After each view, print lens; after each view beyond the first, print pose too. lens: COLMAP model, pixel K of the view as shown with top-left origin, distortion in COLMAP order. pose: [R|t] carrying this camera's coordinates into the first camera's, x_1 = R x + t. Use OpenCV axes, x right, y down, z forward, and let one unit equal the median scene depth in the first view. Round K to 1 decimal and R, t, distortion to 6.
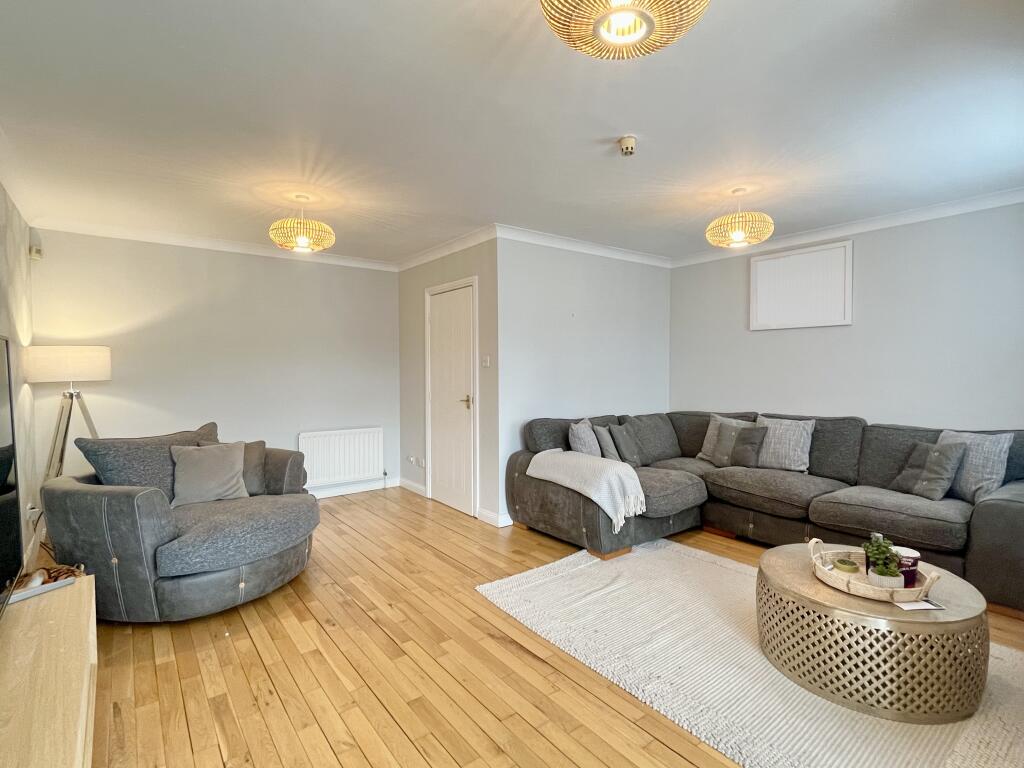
lens RADIAL K [[506.8, 0, 514.1], [0, 506.8, 383.2], [0, 0, 1]] dist [-0.001908, 0.000378]
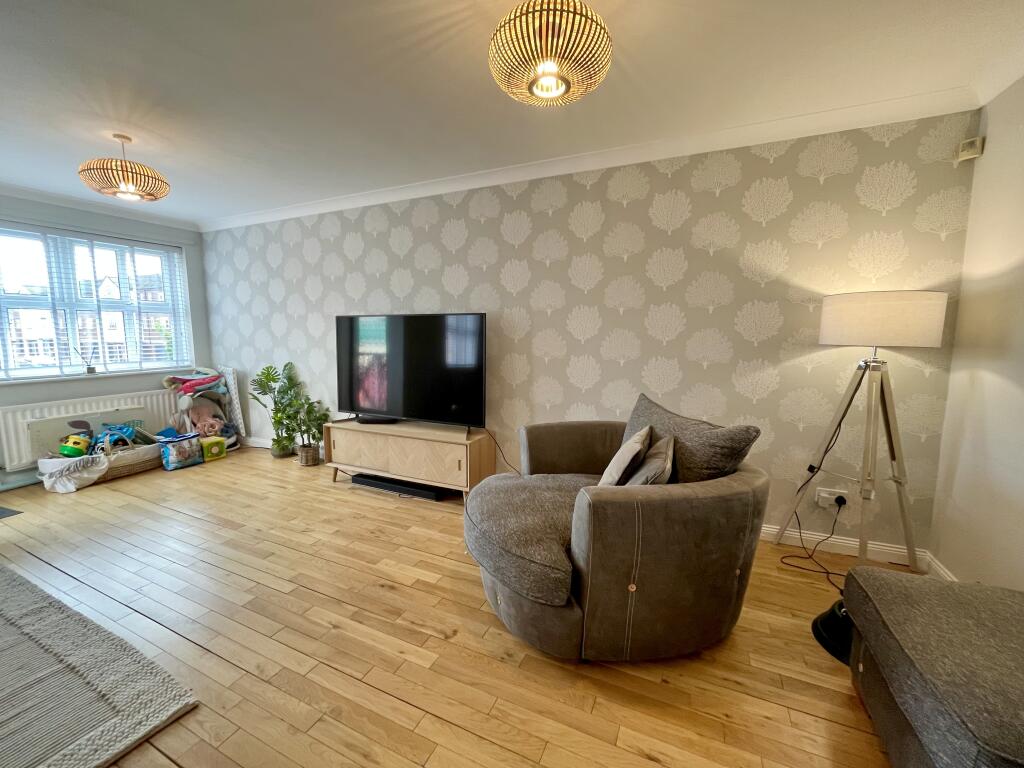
lens RADIAL K [[413.9, 0, 511.6], [0, 413.9, 386.7], [0, 0, 1]] dist [-0.000460, -0.000129]
pose [[-0.891356, 0.048781, -0.450672, -0.194134], [-0.020577, 0.988814, 0.147728, -0.025842], [0.452837, 0.140952, -0.880381, 1.463433]]
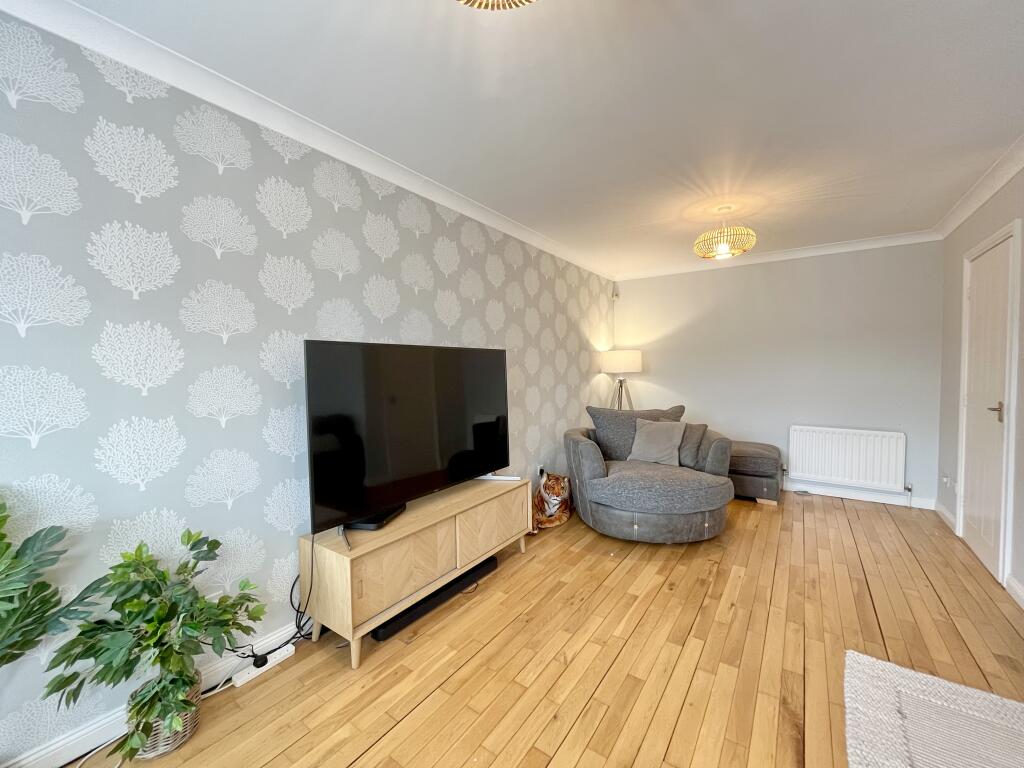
lens RADIAL K [[413.9, 0, 517.0], [0, 413.9, 382.7], [0, 0, 1]] dist [-0.000460, -0.000129]
pose [[0.295580, 0.040449, -0.954461, 0.341090], [-0.021678, 0.999130, 0.035629, -0.011021], [0.955072, 0.010160, 0.296199, 0.320813]]
